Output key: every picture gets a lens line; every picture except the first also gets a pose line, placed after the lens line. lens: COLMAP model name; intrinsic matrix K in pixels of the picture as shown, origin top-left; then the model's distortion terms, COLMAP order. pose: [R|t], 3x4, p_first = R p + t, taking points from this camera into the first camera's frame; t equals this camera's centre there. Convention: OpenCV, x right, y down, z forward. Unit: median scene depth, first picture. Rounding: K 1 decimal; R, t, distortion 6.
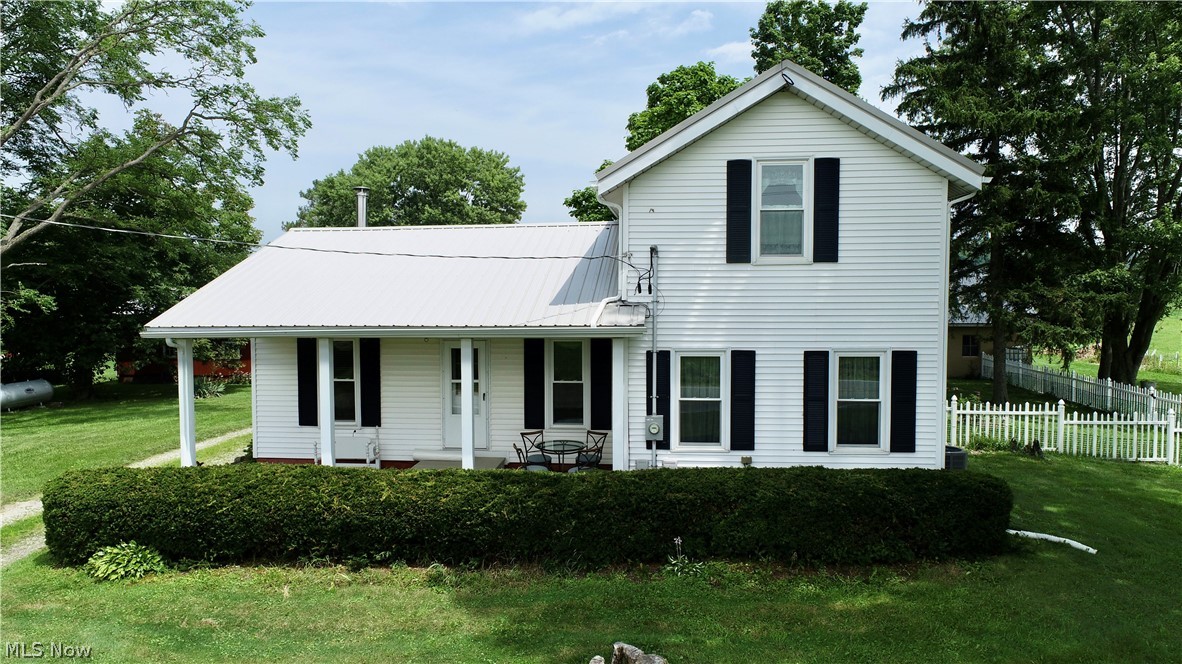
lens RADIAL K [[821.1, 0, 589.0], [0, 821.1, 331.7], [0, 0, 1]] dist [-0.003341, -0.000269]
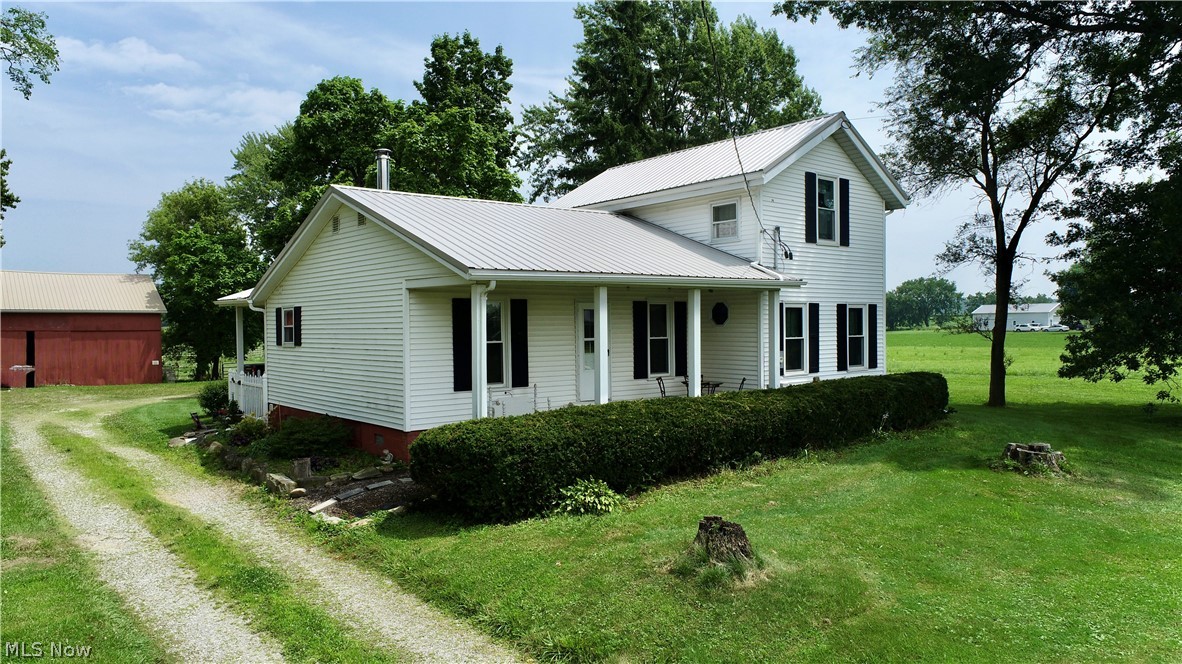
lens RADIAL K [[821.1, 0, 587.3], [0, 821.1, 332.4], [0, 0, 1]] dist [-0.003341, -0.000269]
pose [[0.711145, -0.009751, 0.702978, -1.099077], [0.045869, 0.998417, -0.032553, 0.101243], [-0.701548, 0.055395, 0.710466, 0.254690]]
